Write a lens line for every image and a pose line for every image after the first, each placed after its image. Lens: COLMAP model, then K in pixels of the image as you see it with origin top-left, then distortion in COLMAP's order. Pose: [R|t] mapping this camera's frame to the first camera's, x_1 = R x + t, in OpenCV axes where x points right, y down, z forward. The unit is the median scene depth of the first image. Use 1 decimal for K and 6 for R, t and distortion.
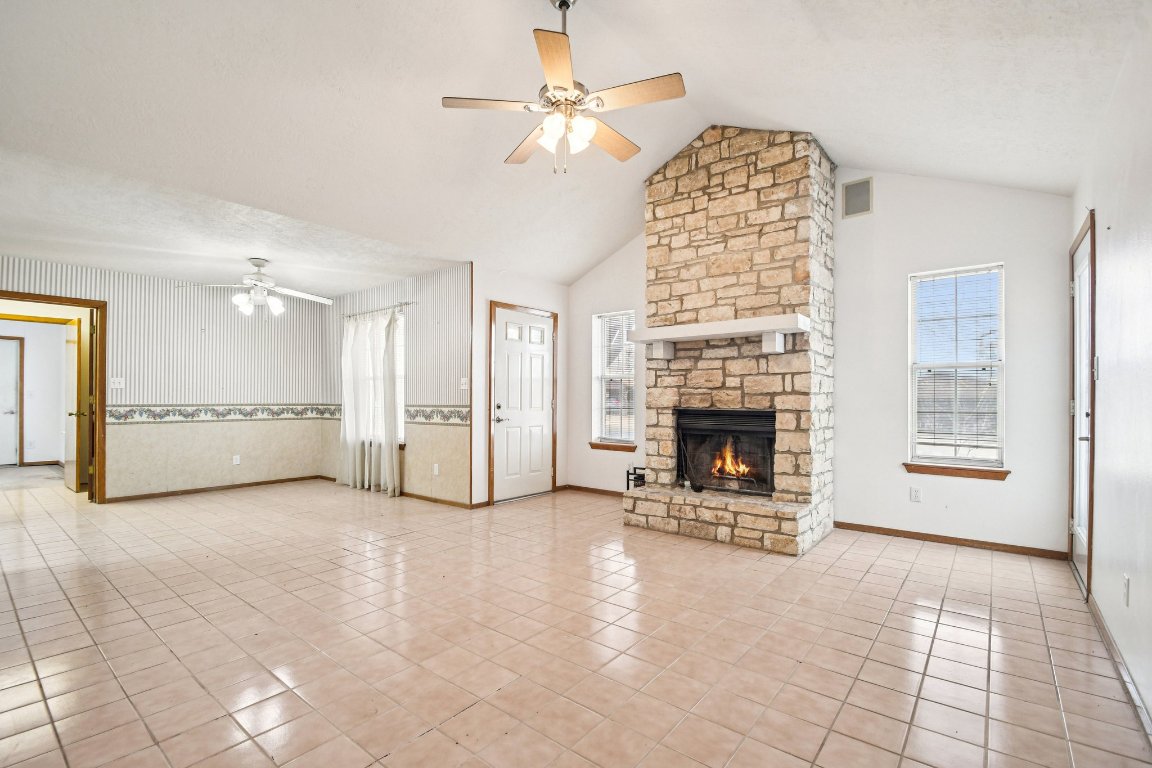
lens RADIAL K [[521.8, 0, 571.4], [0, 521.8, 391.7], [0, 0, 1]] dist [0.013997, -0.015579]
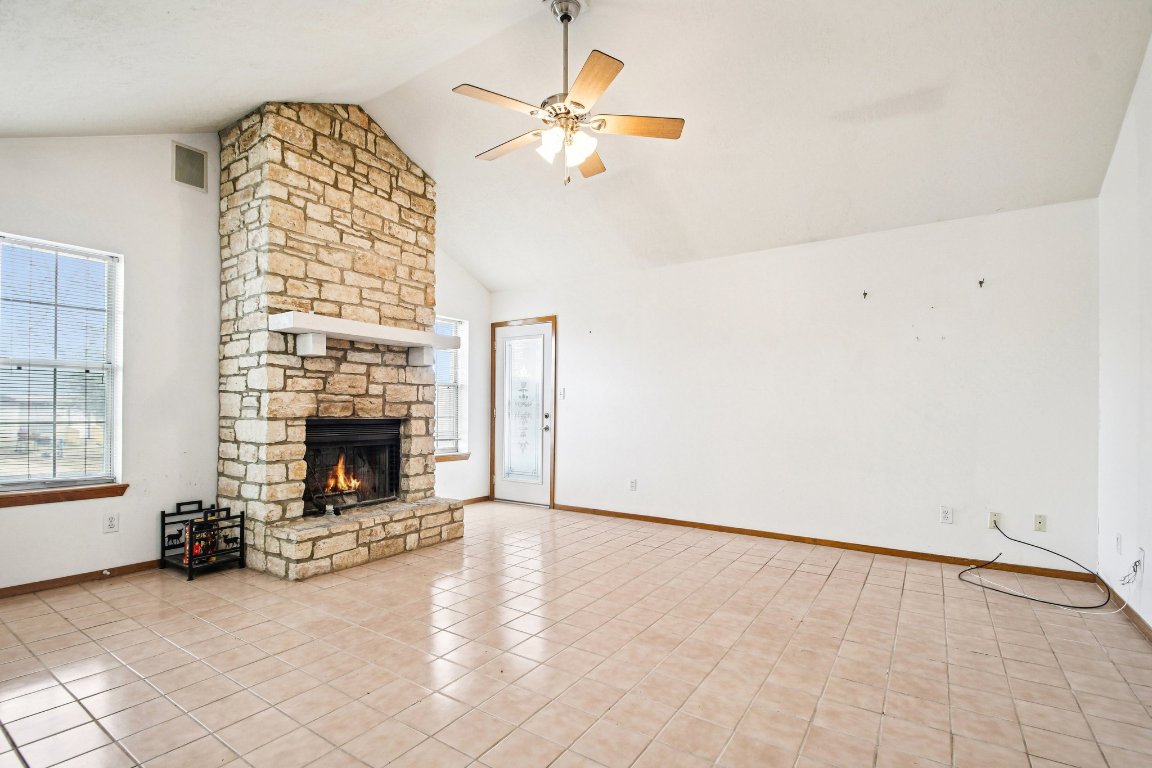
lens RADIAL K [[529.5, 0, 573.8], [0, 529.5, 401.0], [0, 0, 1]] dist [0.015968, -0.014614]
pose [[-0.096162, 0.016284, 0.995232, -0.691370], [-0.015905, 0.999713, -0.017894, 0.014058], [-0.995239, -0.017550, -0.095875, 0.723864]]
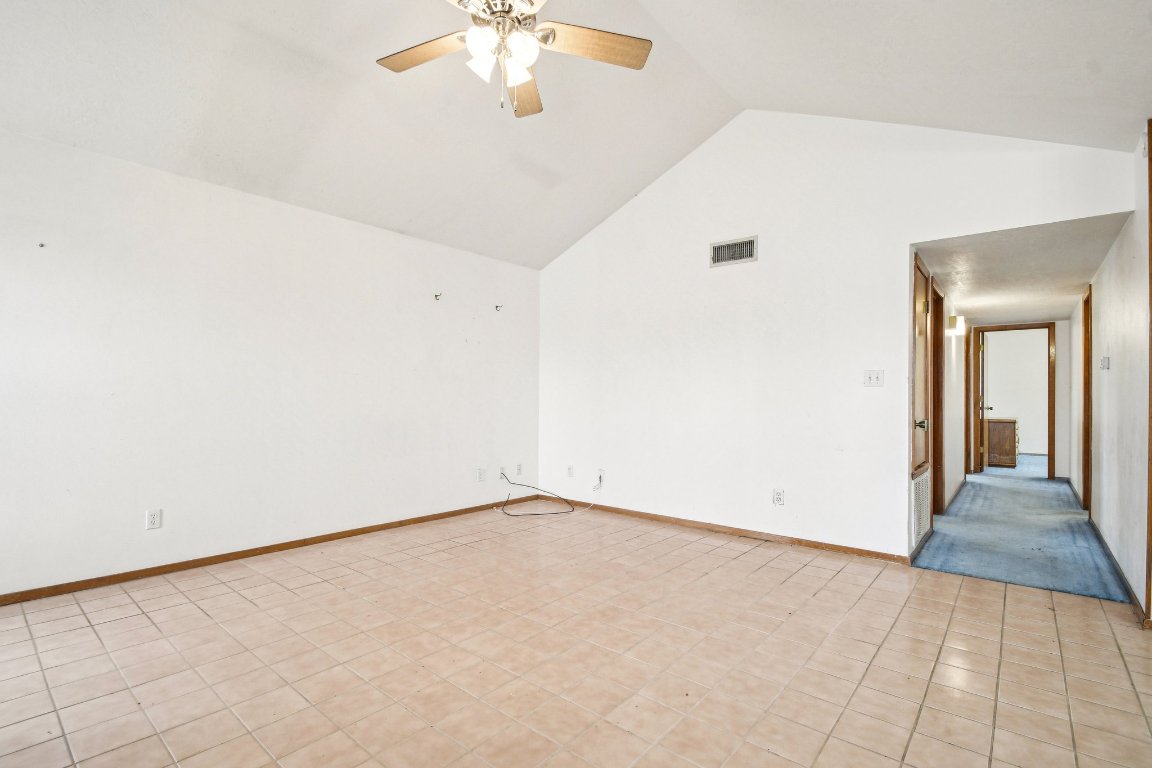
lens RADIAL K [[521.8, 0, 571.4], [0, 521.8, 391.7], [0, 0, 1]] dist [0.013997, -0.015579]
pose [[-0.999811, -0.006616, 0.018279, -0.088683], [-0.007009, 0.999744, -0.021524, 0.015030], [-0.018132, -0.021648, -0.999601, 1.191060]]
